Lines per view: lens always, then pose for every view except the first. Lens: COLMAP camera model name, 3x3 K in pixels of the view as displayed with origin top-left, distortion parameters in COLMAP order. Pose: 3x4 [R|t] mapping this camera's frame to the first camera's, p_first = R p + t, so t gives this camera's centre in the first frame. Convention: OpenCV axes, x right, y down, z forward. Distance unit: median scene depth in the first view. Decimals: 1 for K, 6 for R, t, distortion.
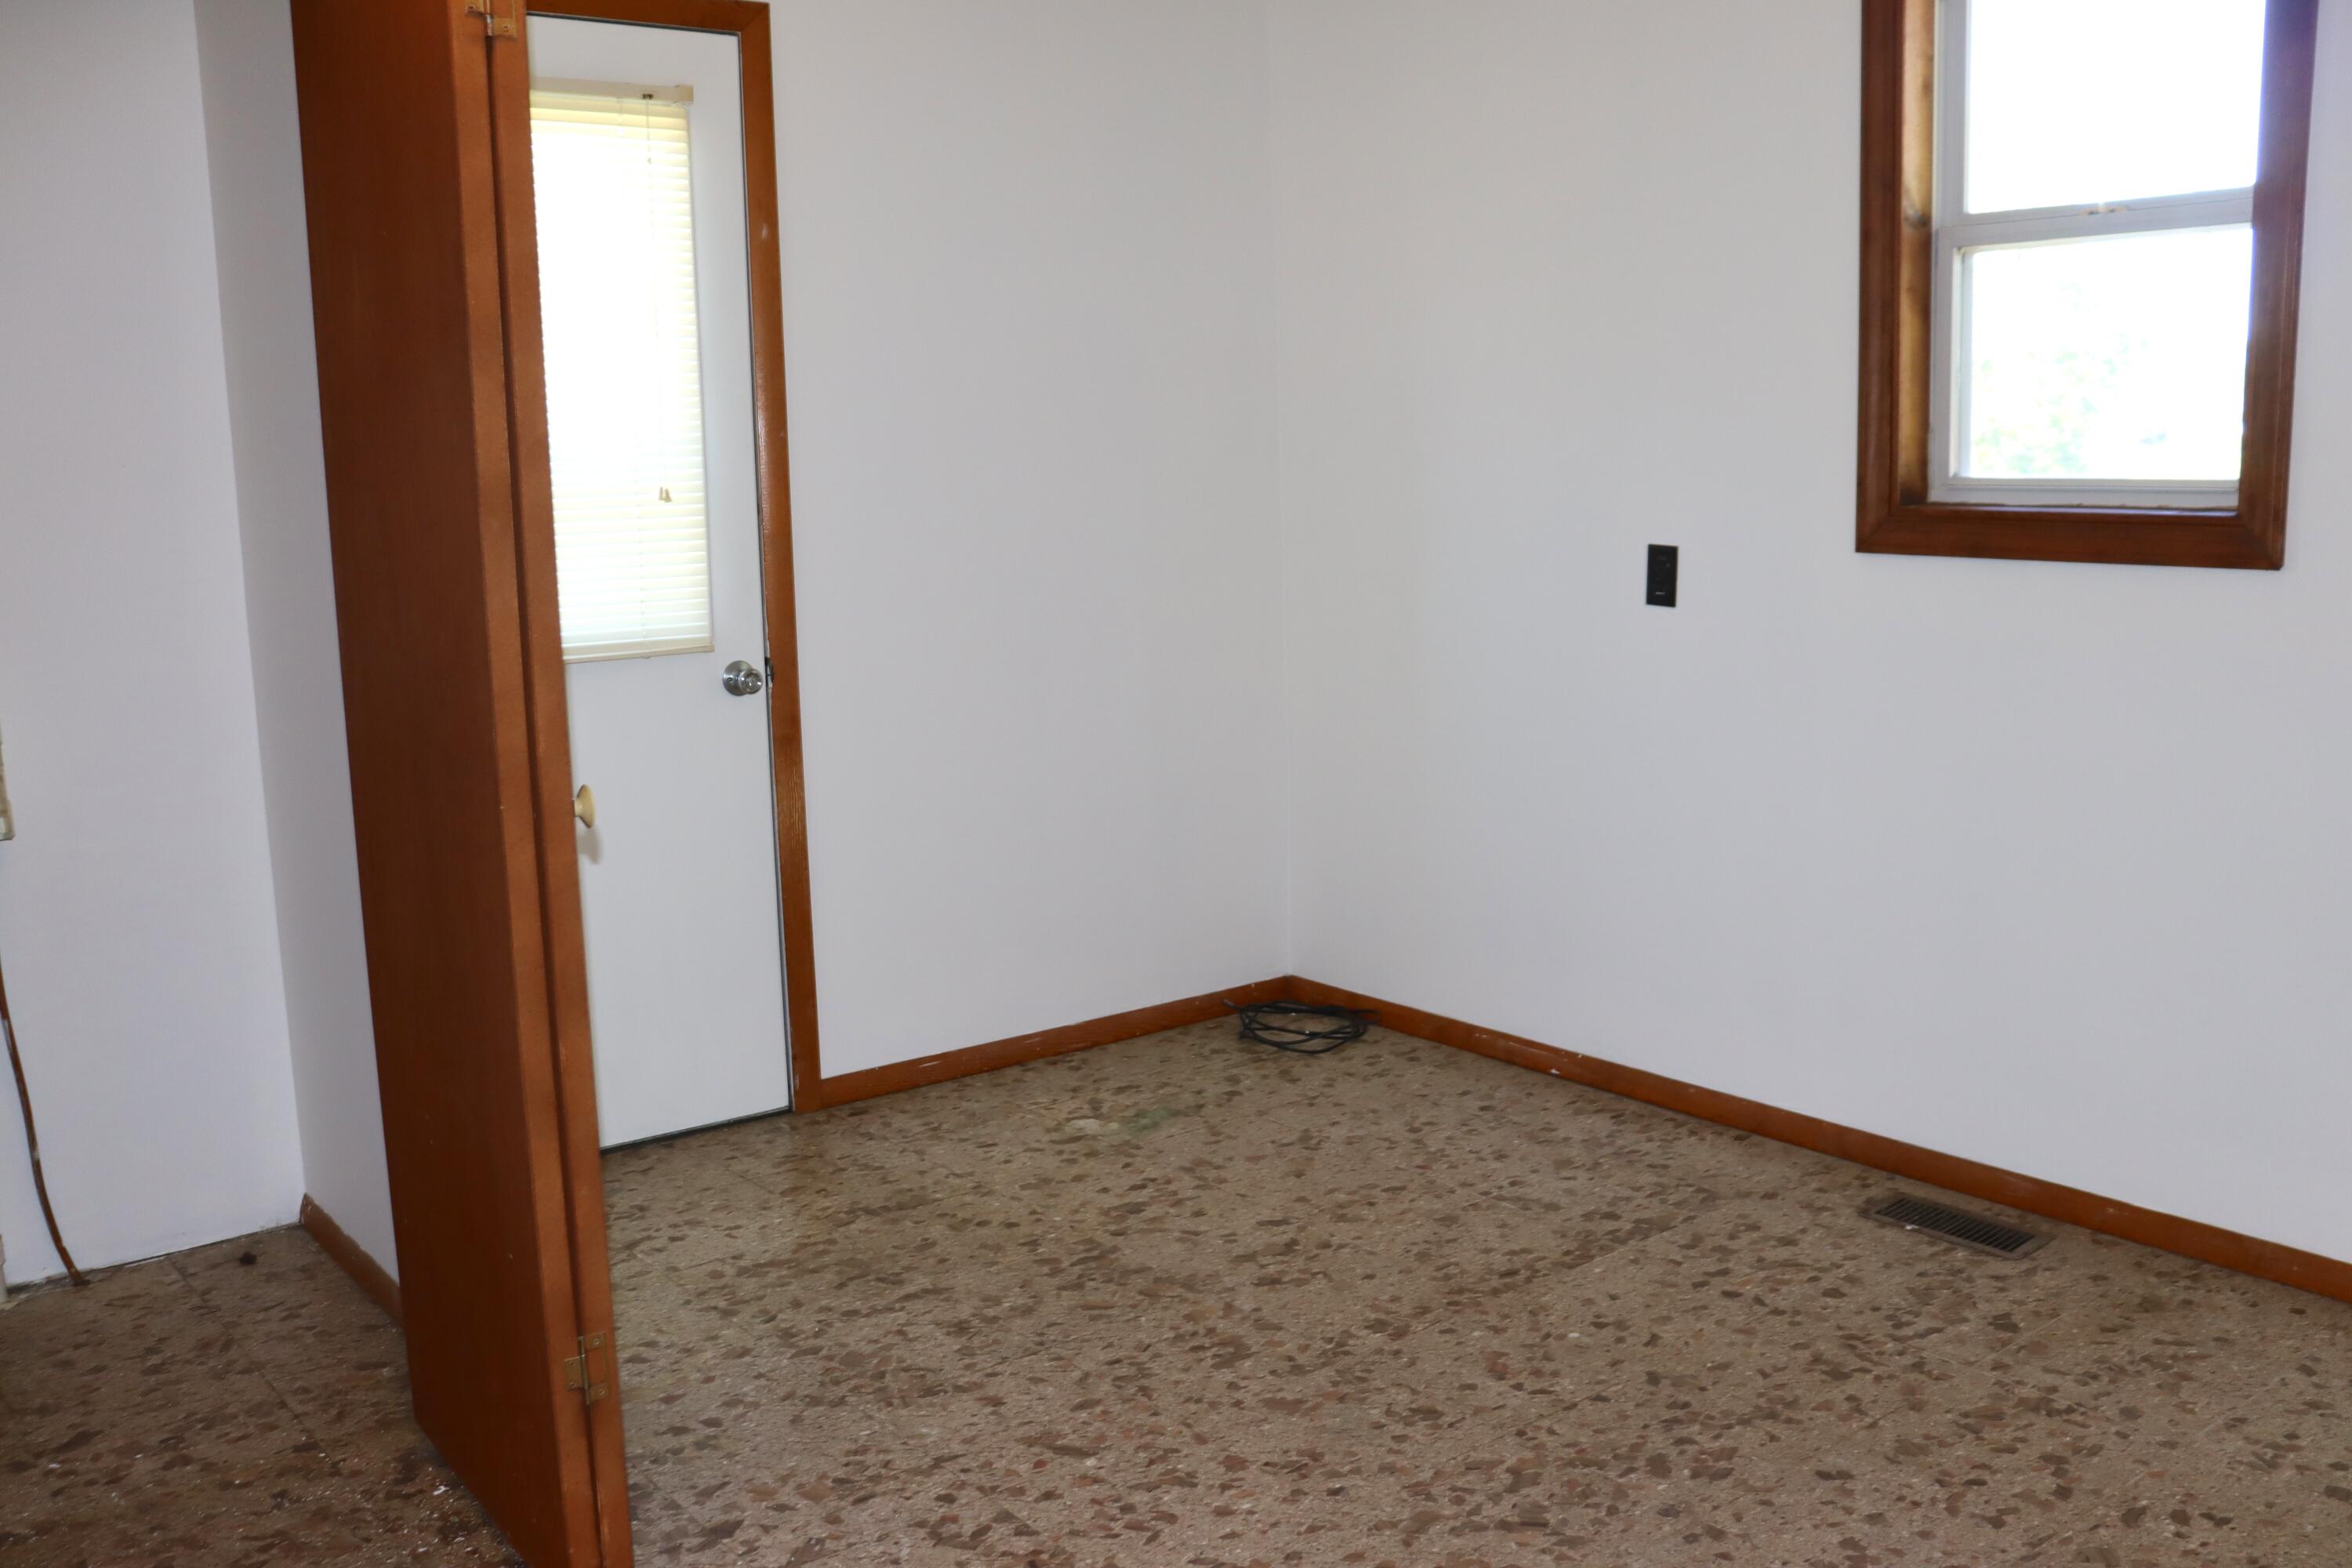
lens RADIAL K [[2099.0, 0, 1176.0], [0, 2099.0, 784.0], [0, 0, 1]] dist [-0.169784, 0.183055]
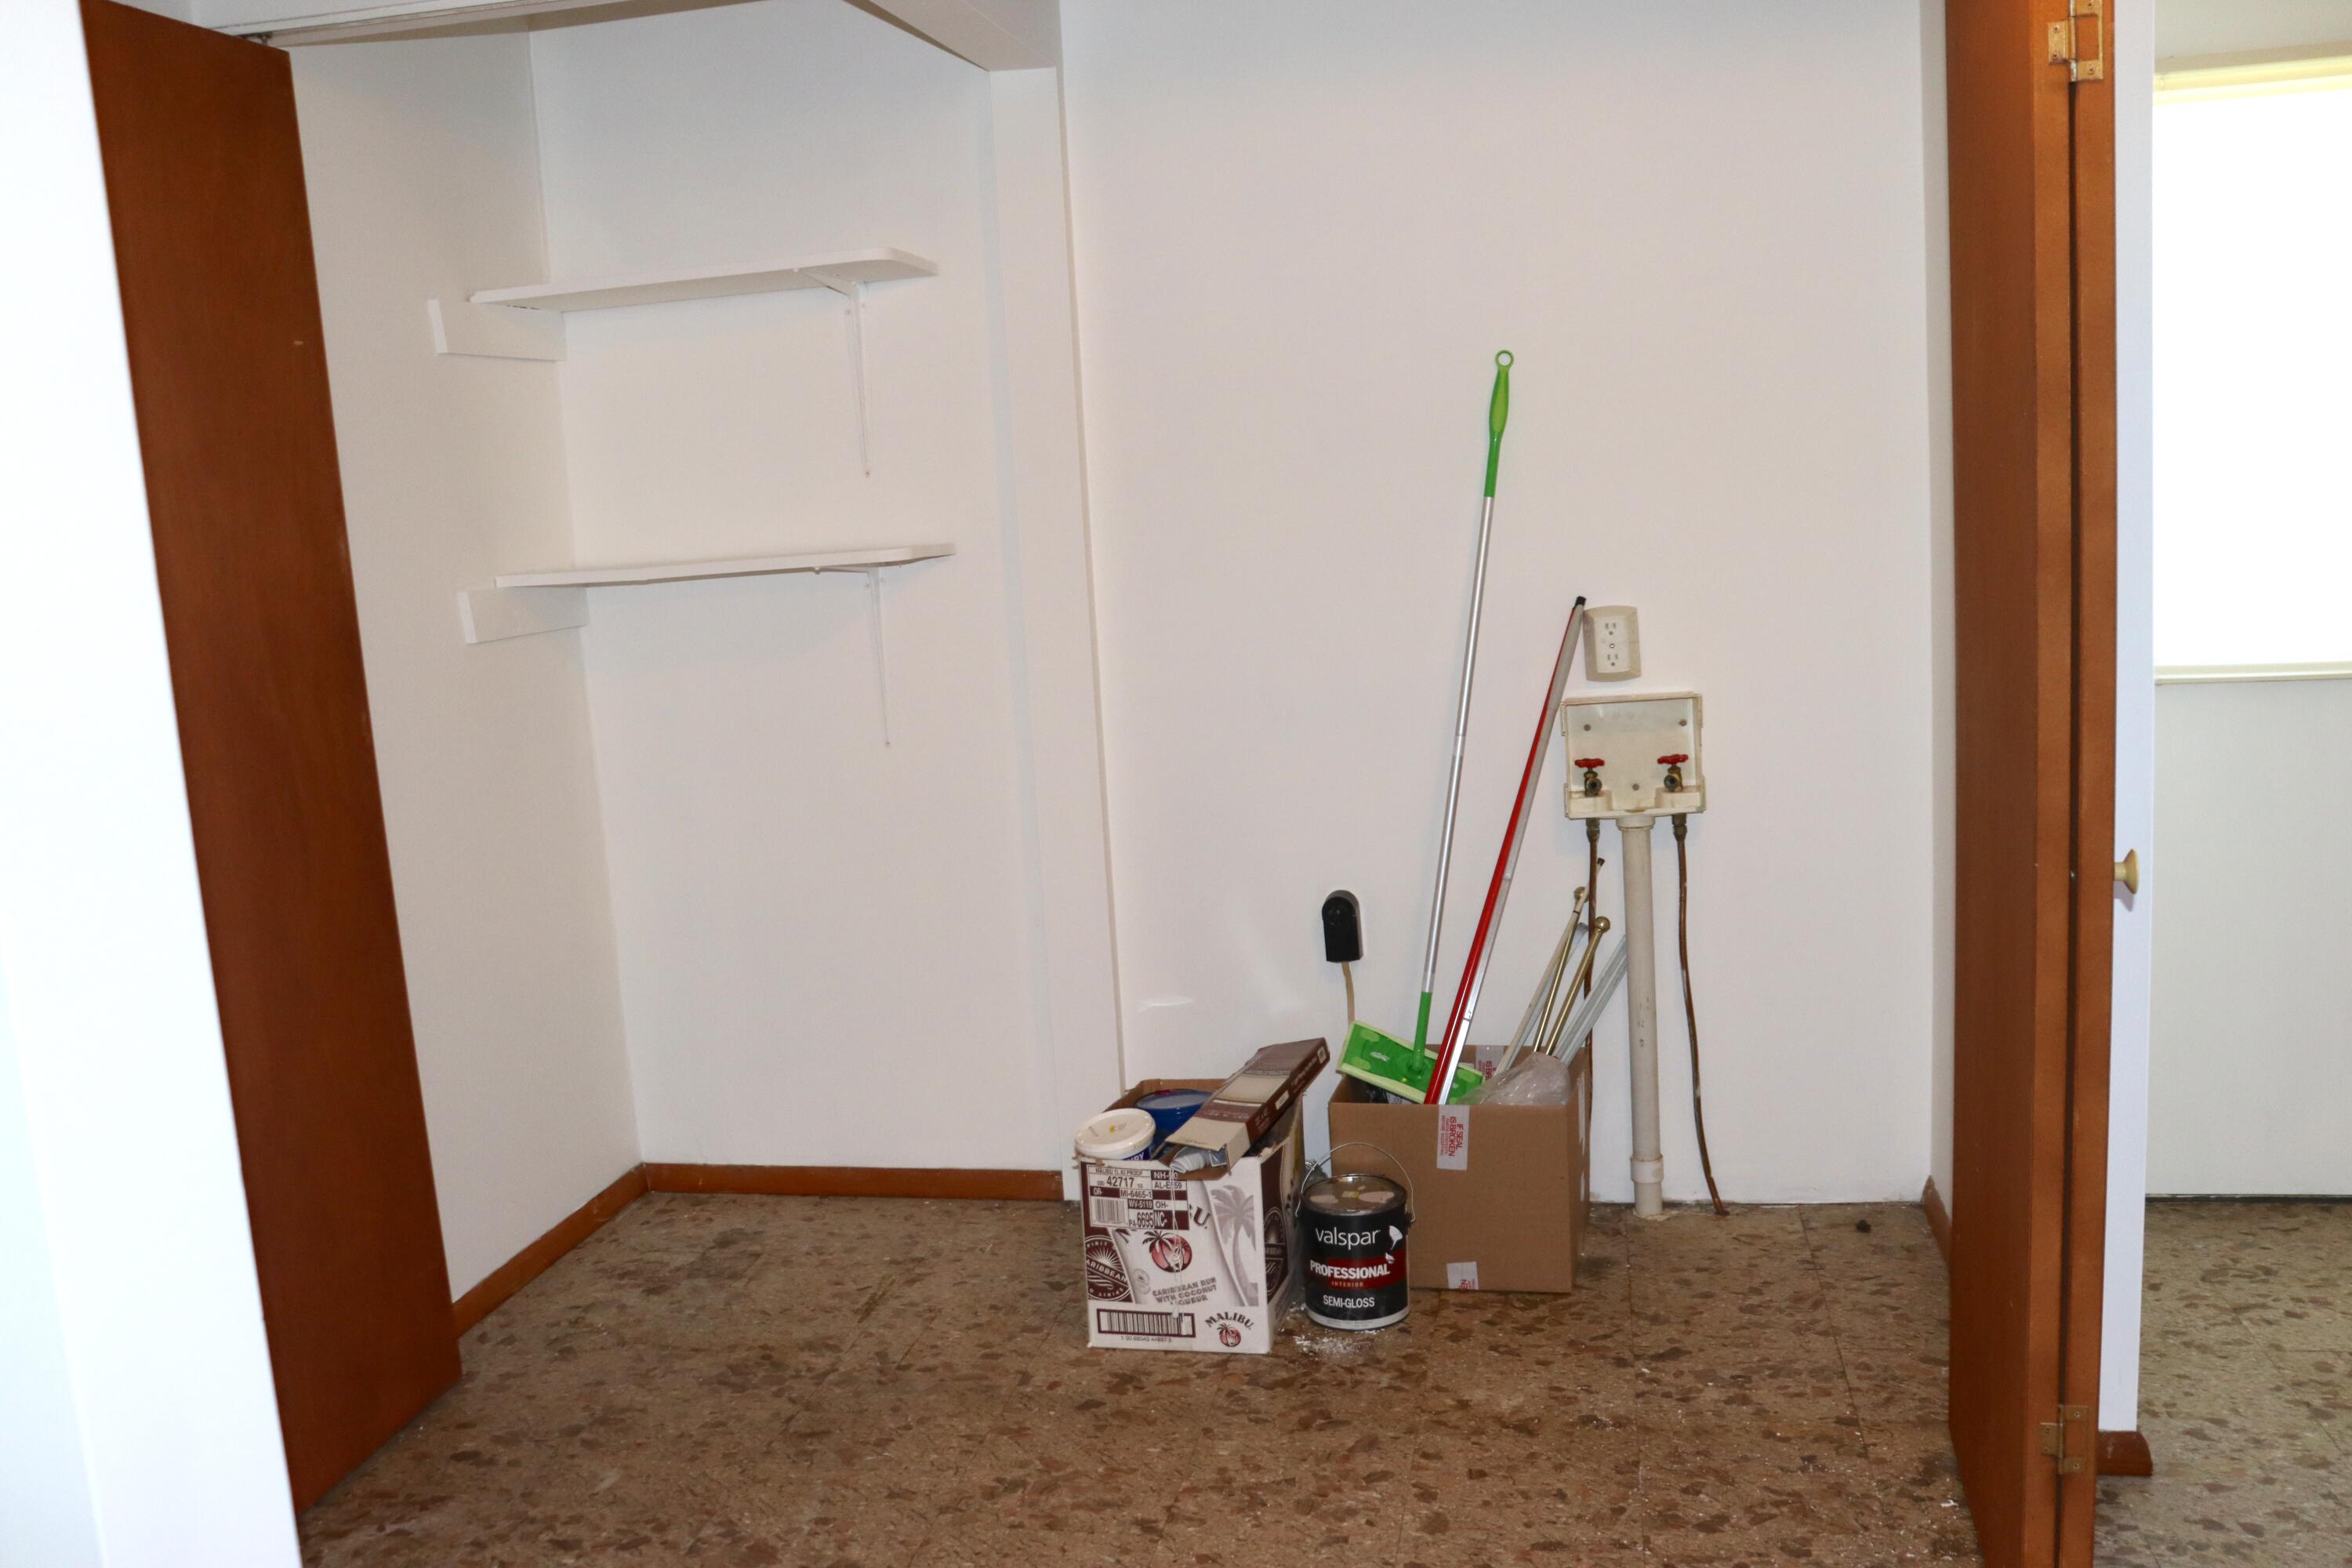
lens RADIAL K [[2099.0, 0, 1176.0], [0, 2099.0, 784.0], [0, 0, 1]] dist [-0.169784, 0.183055]
pose [[0.650432, 0.100921, -0.752830, 0.104919], [-0.075969, 0.994808, 0.067723, -0.046558], [0.755756, 0.013142, 0.654721, 0.030310]]
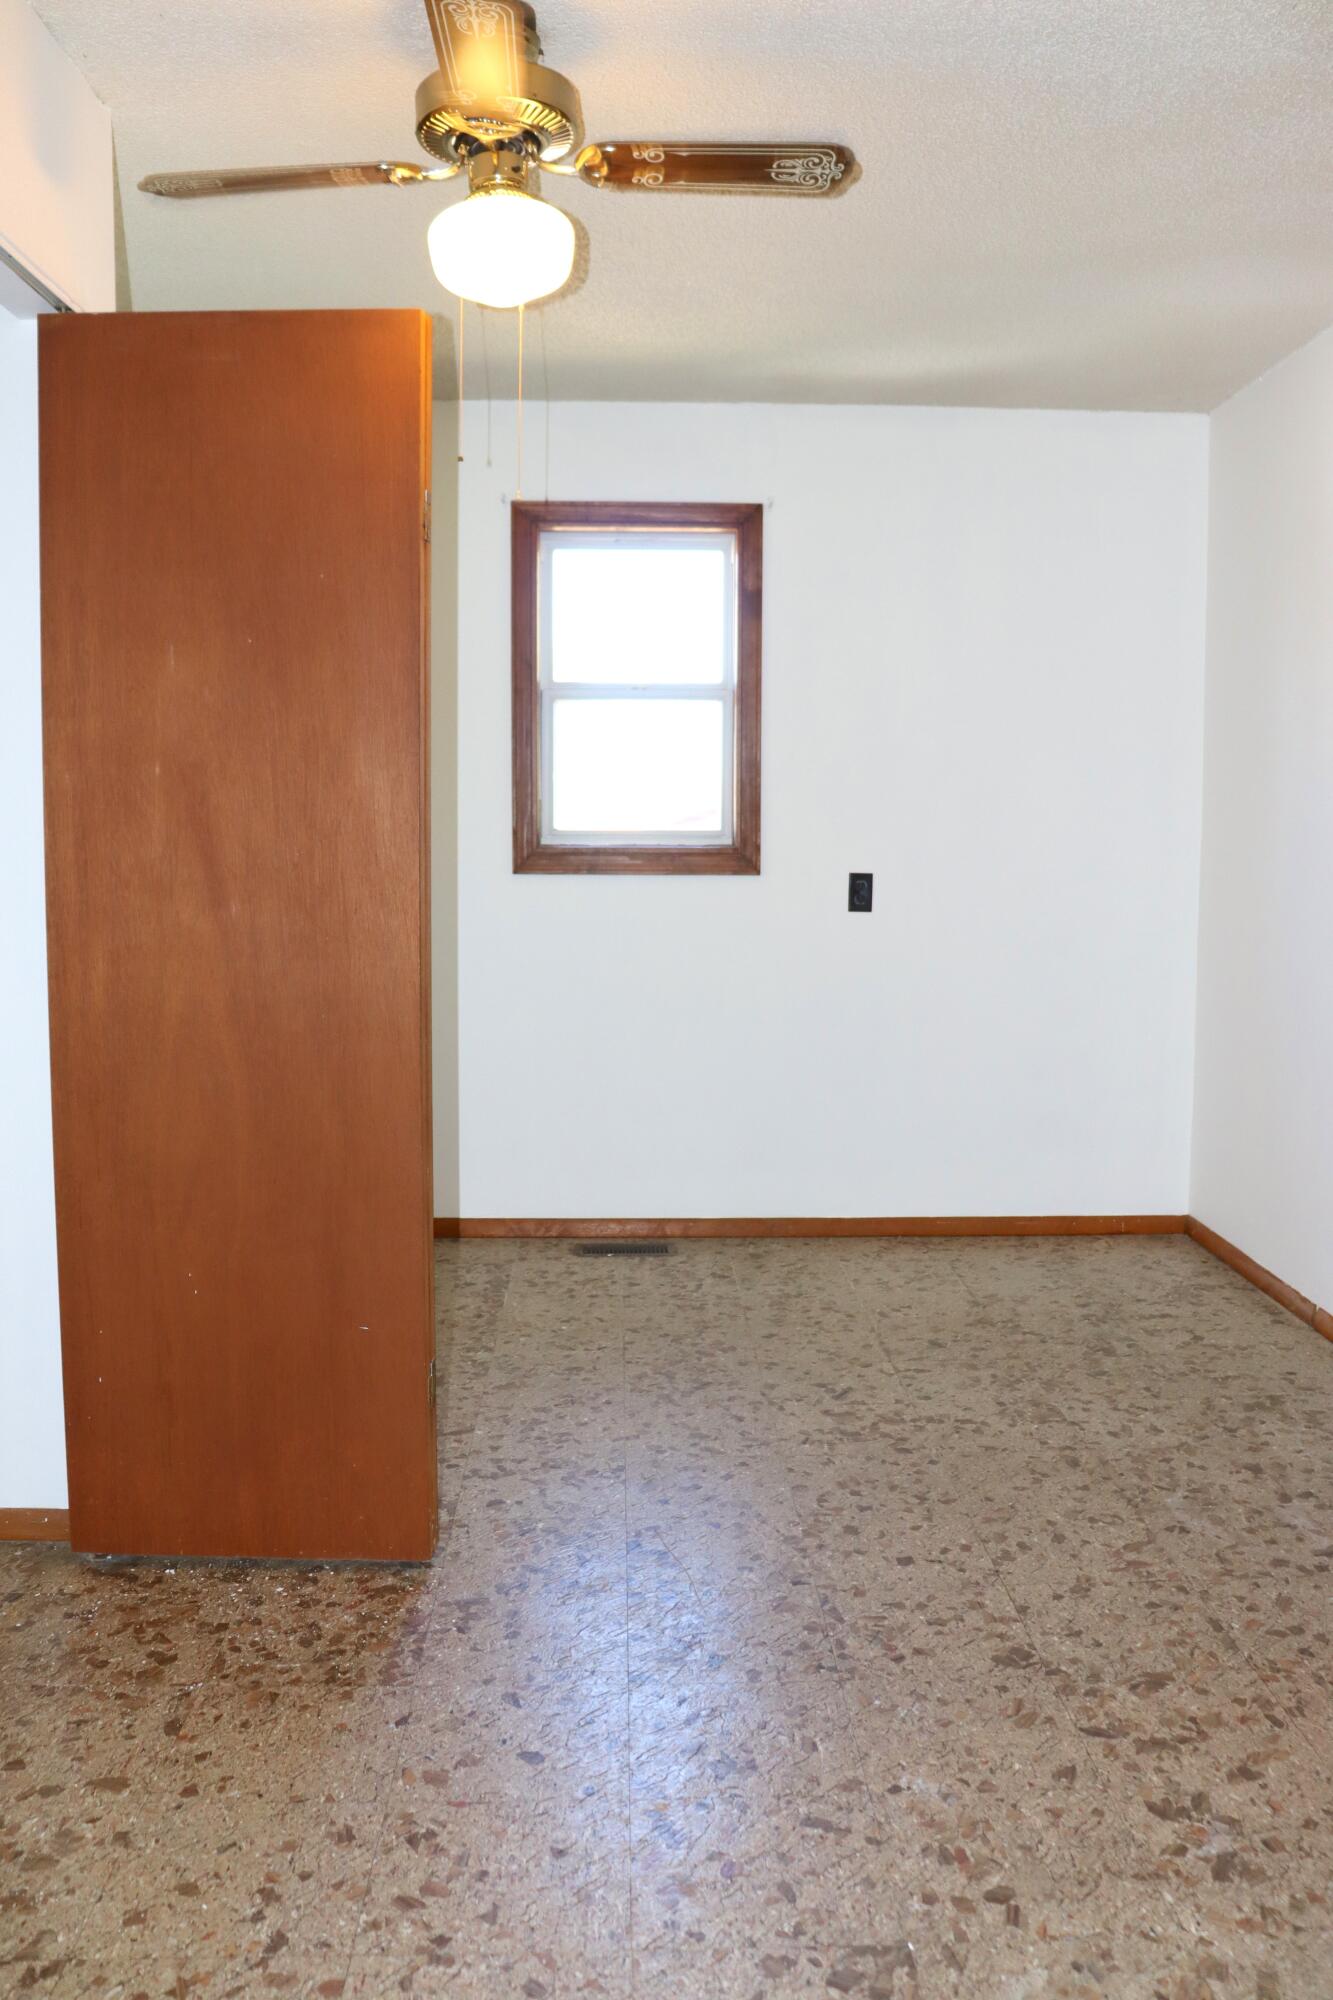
lens RADIAL K [[1784.9, 0, 666.5], [0, 1784.9, 1000.0], [0, 0, 1]] dist [-0.169784, 0.183055]
pose [[0.595904, -0.058027, 0.800956, -0.937907], [0.115996, 0.993146, -0.014350, 0.031747], [-0.794634, 0.101459, 0.598551, 0.036167]]
